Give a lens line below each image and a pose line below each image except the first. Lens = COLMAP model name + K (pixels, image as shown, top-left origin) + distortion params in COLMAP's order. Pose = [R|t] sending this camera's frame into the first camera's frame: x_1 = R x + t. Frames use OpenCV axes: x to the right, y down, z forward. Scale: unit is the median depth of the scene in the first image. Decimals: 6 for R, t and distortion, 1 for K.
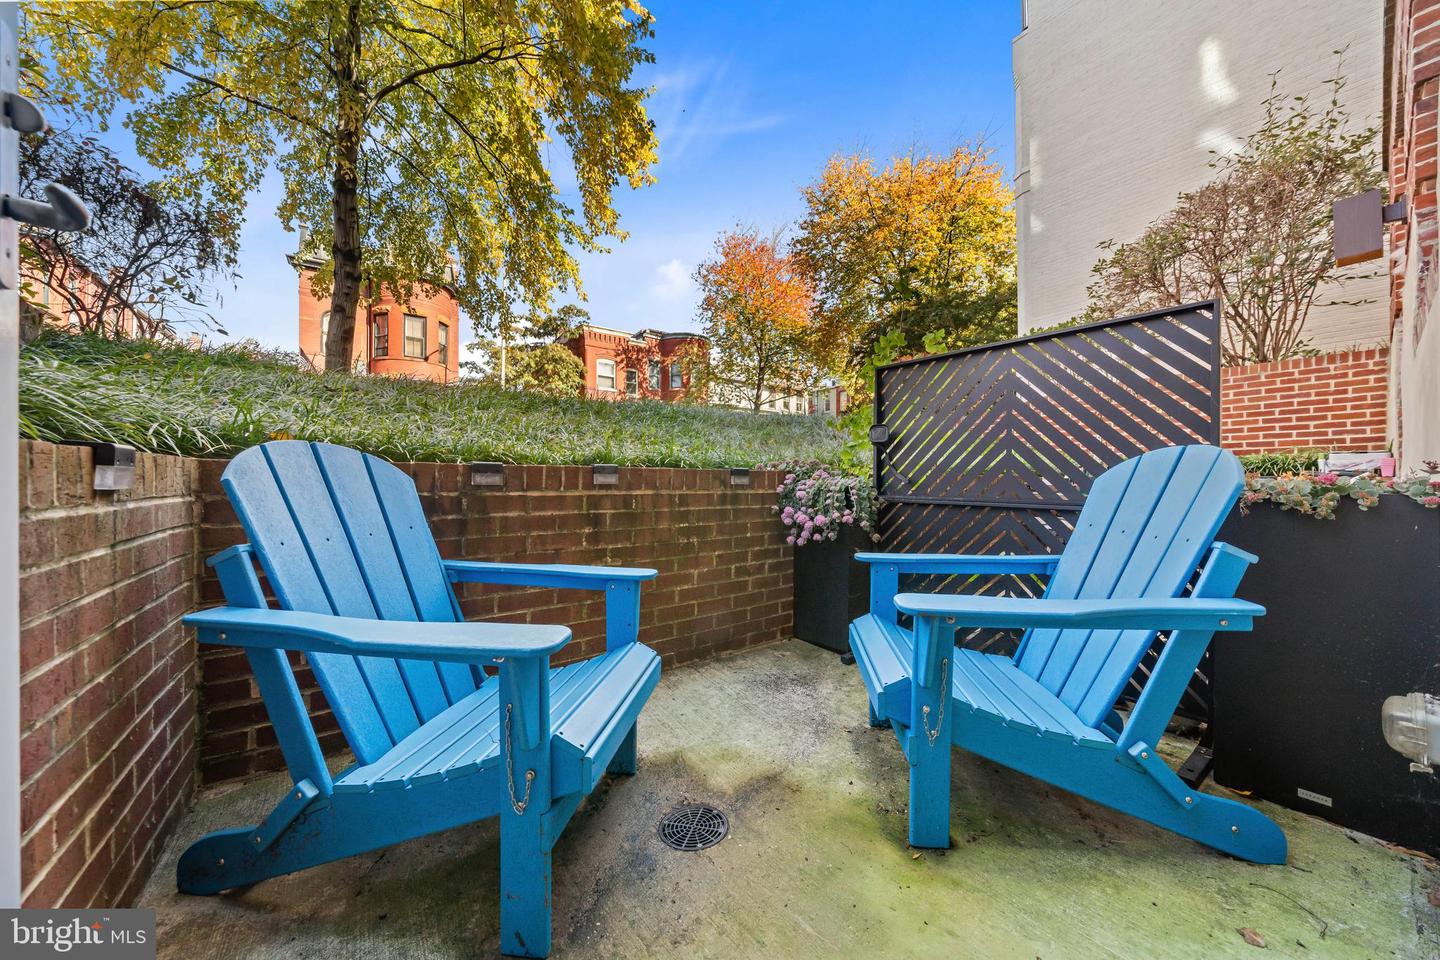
lens RADIAL K [[485.1, 0, 720.0], [0, 485.1, 480.0], [0, 0, 1]] dist [-0.000184, 0.000001]
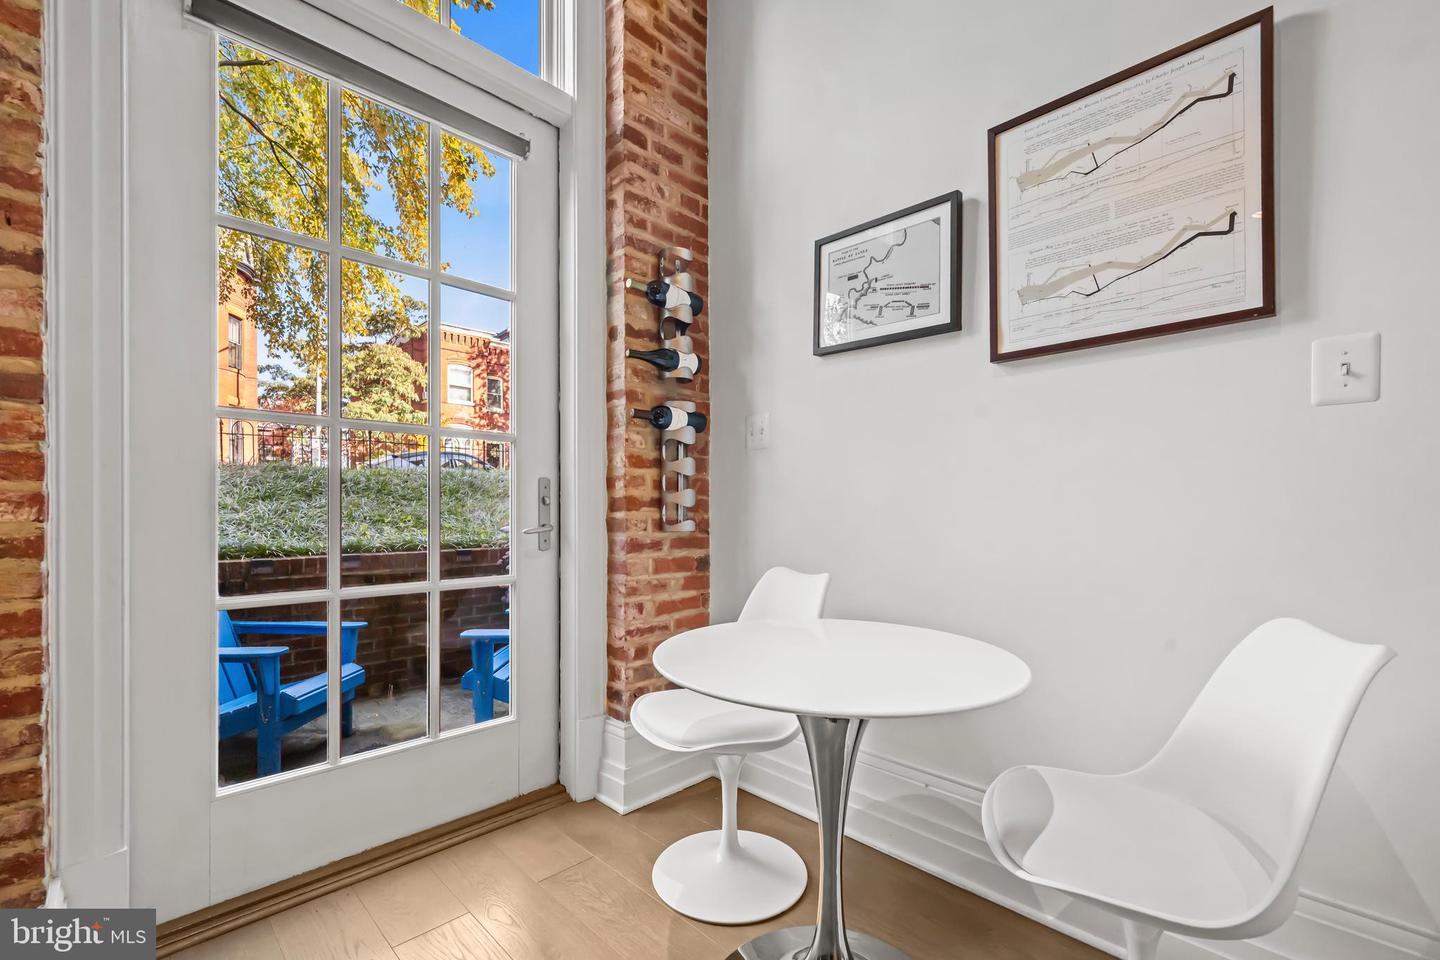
lens RADIAL K [[607.8, 0, 716.3], [0, 607.8, 508.5], [0, 0, 1]] dist [0.000156, 0.000038]
pose [[0.988929, -0.008093, 0.148171, 0.116835], [0.007573, 0.999963, 0.004074, -0.033223], [-0.148198, -0.002906, 0.988953, -0.199529]]
